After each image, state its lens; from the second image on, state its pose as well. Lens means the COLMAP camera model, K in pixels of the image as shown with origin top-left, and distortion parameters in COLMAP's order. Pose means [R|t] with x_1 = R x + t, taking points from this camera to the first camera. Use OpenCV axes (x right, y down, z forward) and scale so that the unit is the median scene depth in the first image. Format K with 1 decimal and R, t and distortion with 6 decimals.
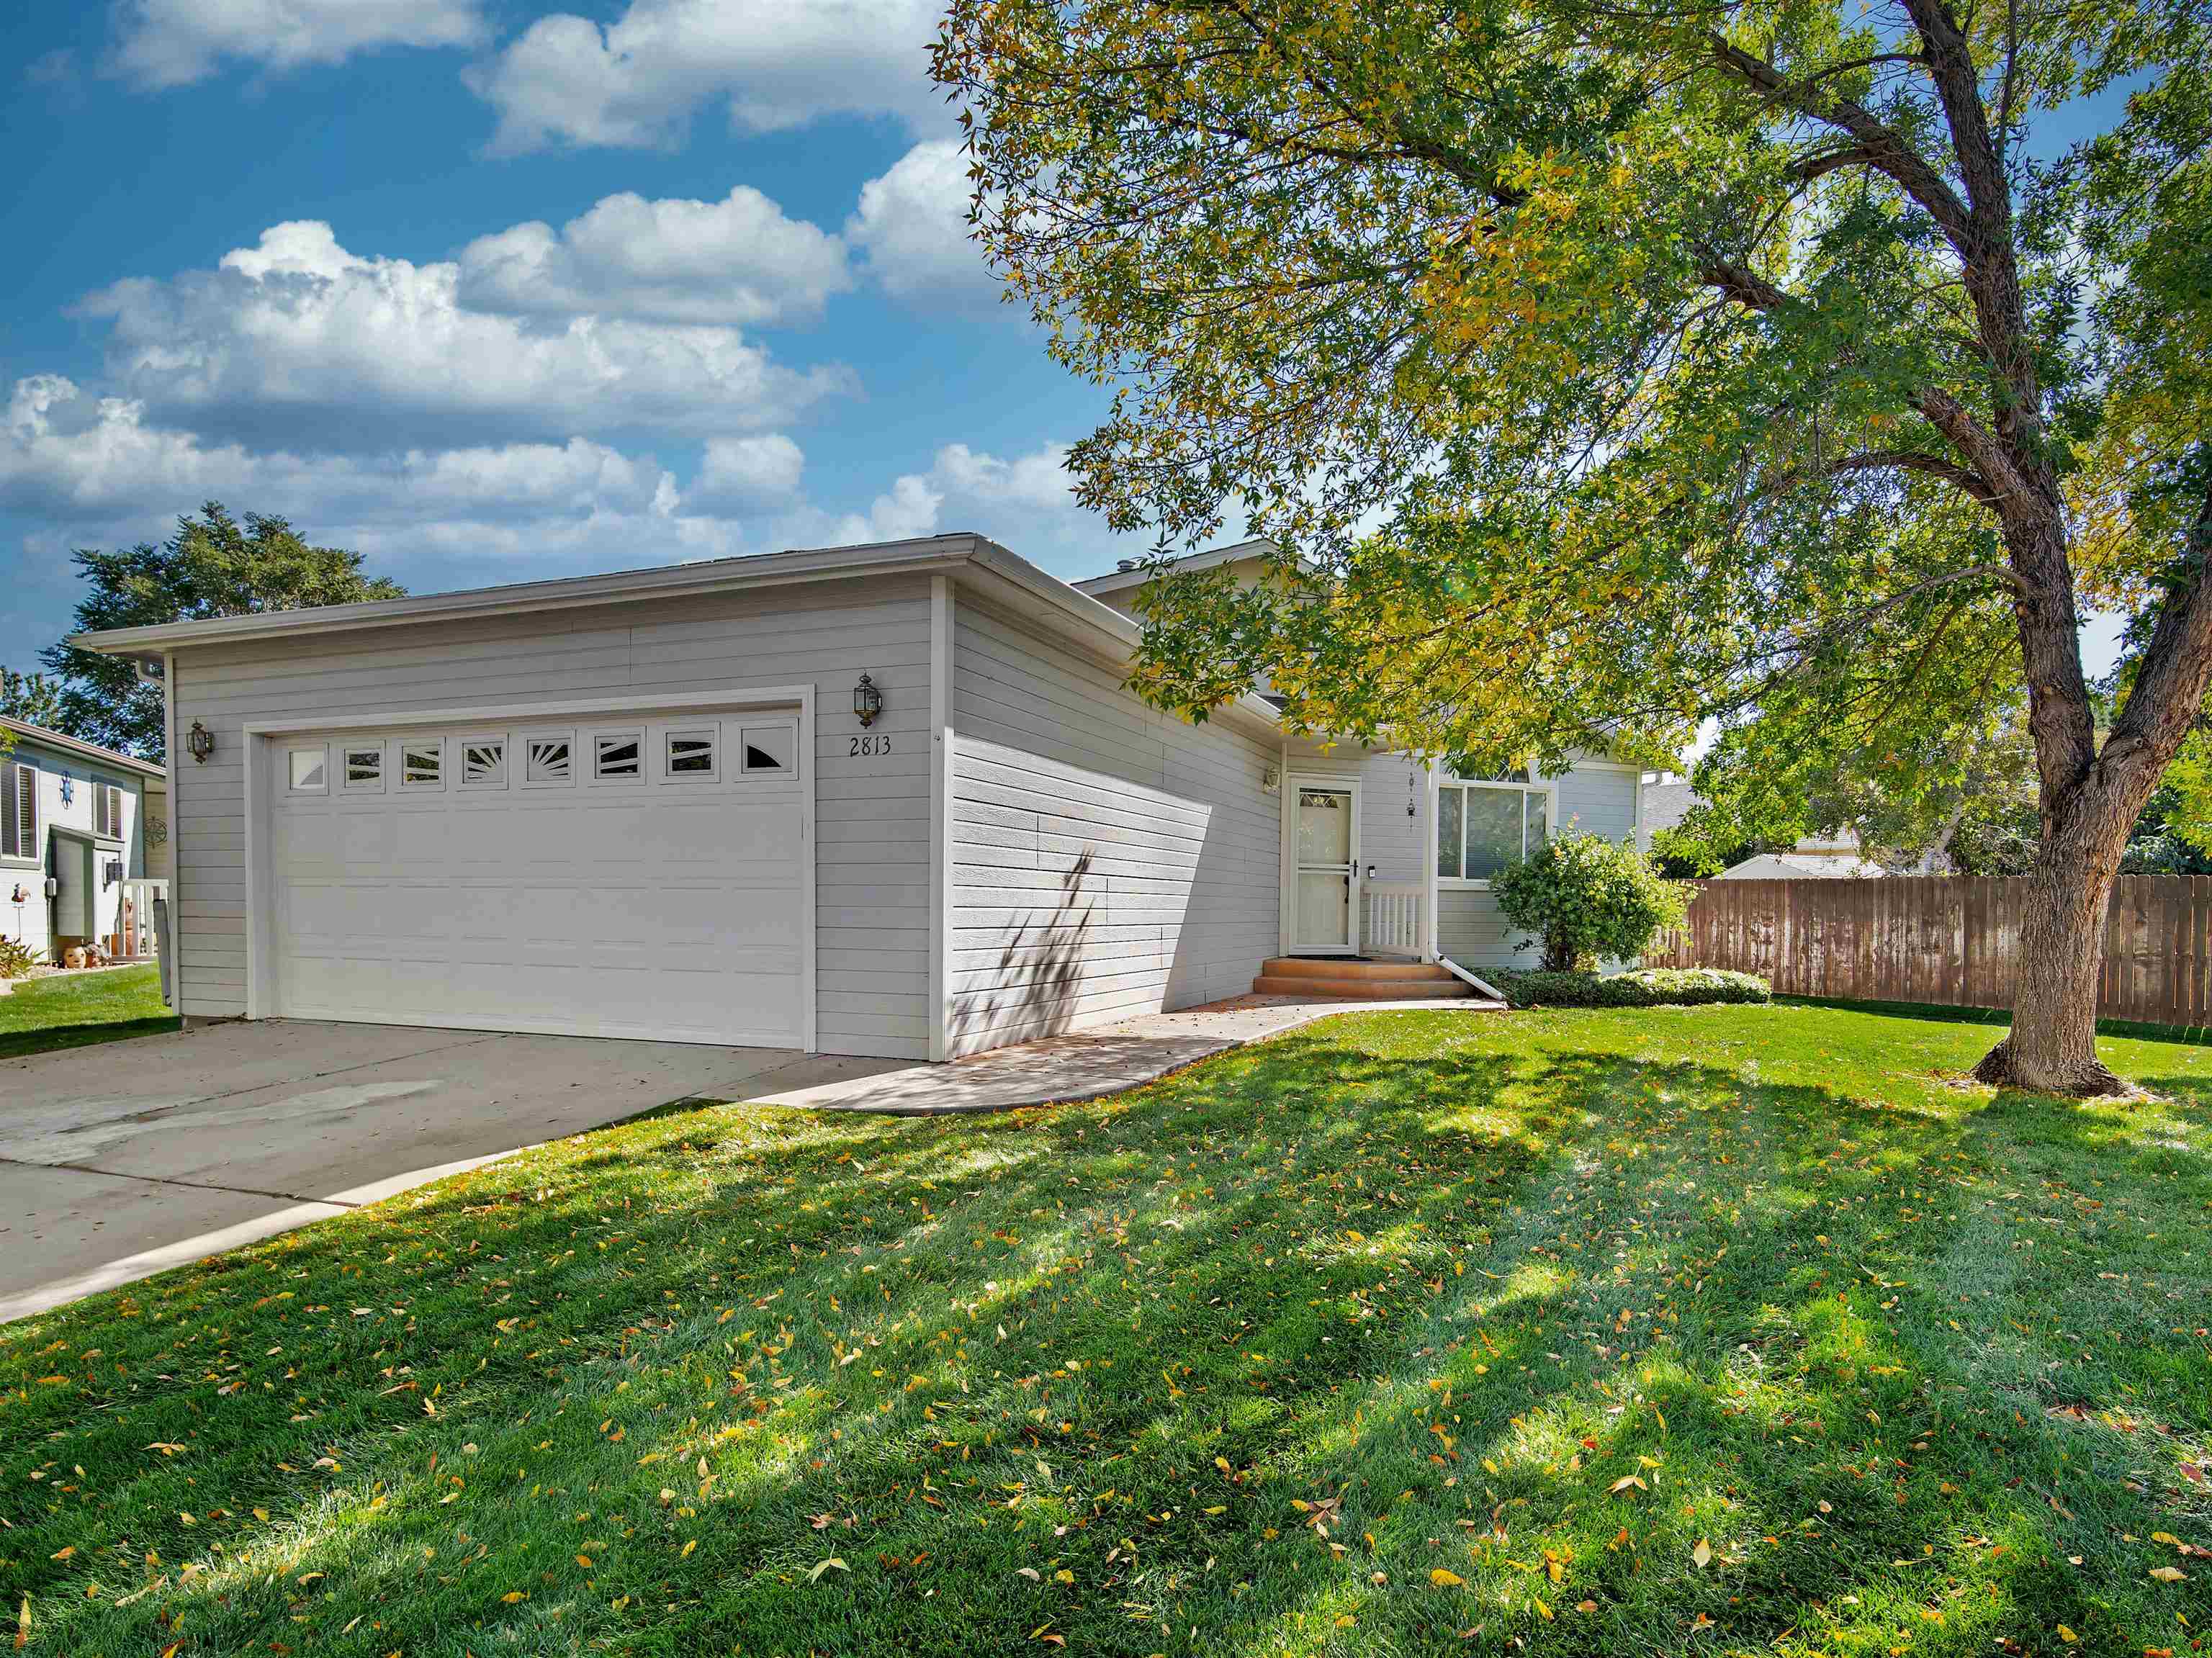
lens RADIAL K [[1252.9, 0, 1117.7], [0, 1252.9, 972.2], [0, 0, 1]] dist [-0.003123, -0.001180]
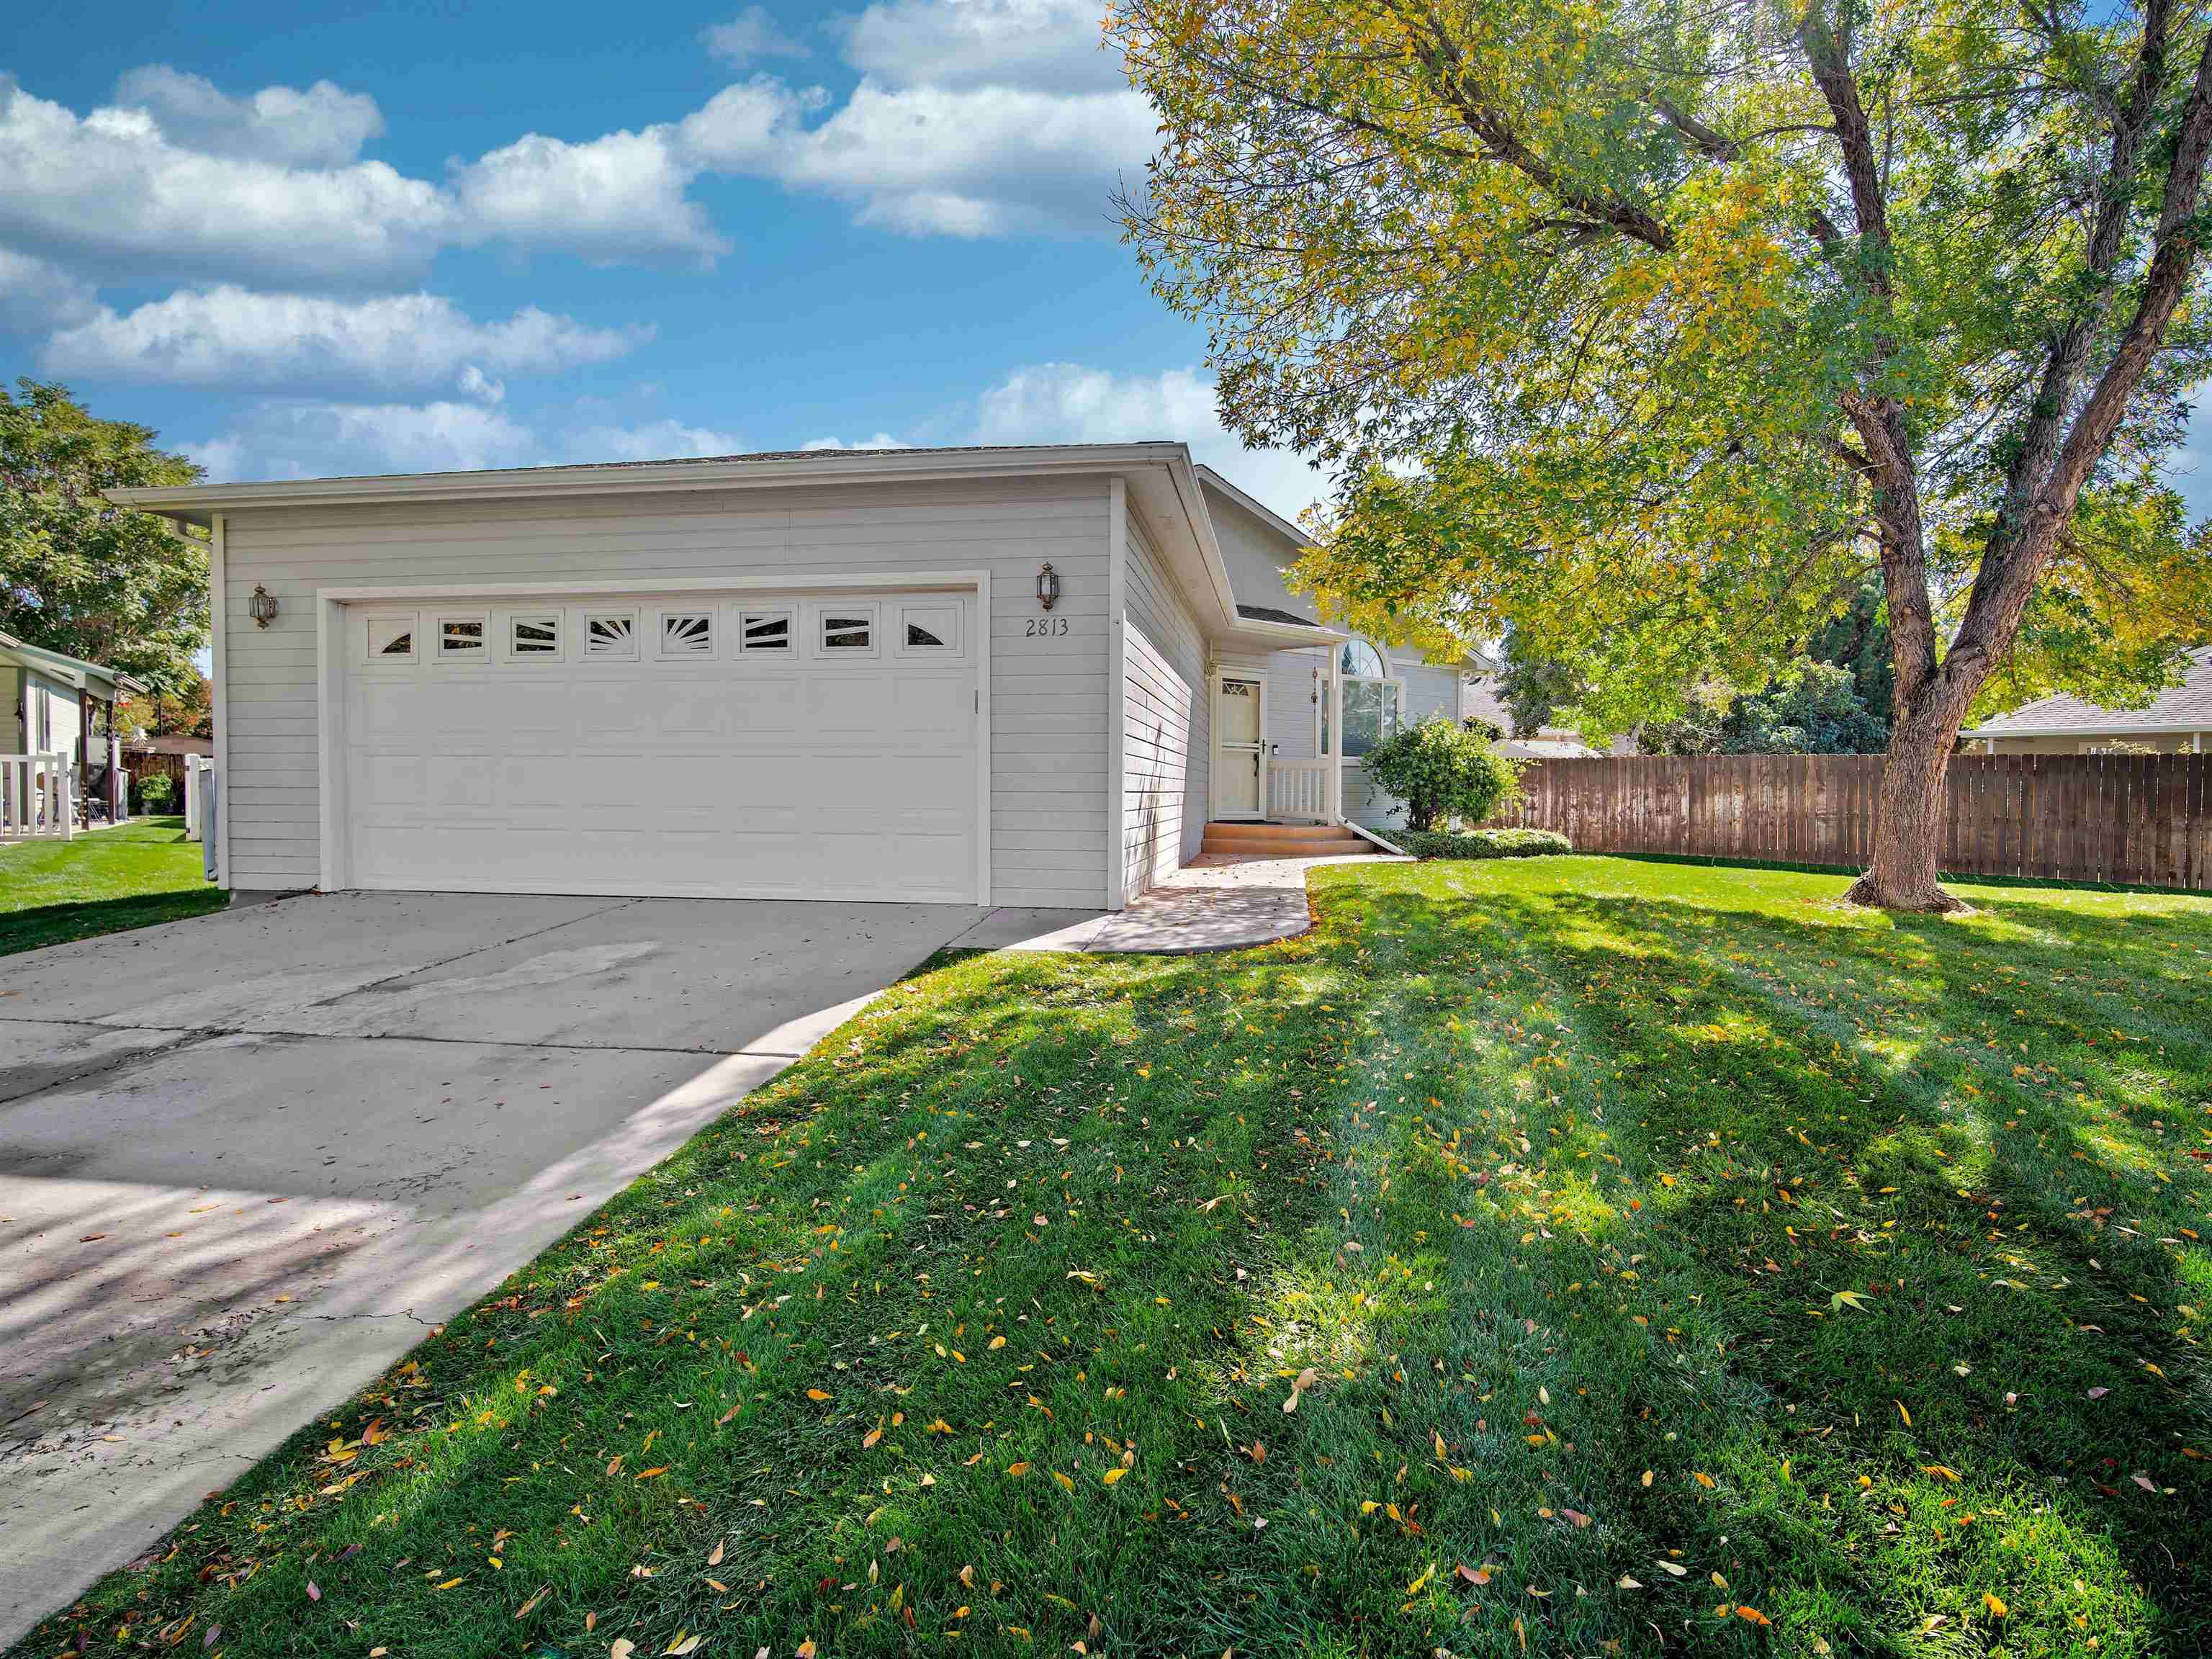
lens RADIAL K [[1093.5, 0, 1106.0], [0, 1093.5, 829.5], [0, 0, 1]] dist [-0.004297, 0.000980]
pose [[0.976465, -0.011937, 0.215346, -0.282418], [0.014871, 0.999817, -0.012009, 0.008442], [-0.215163, 0.014928, 0.976464, 0.036423]]
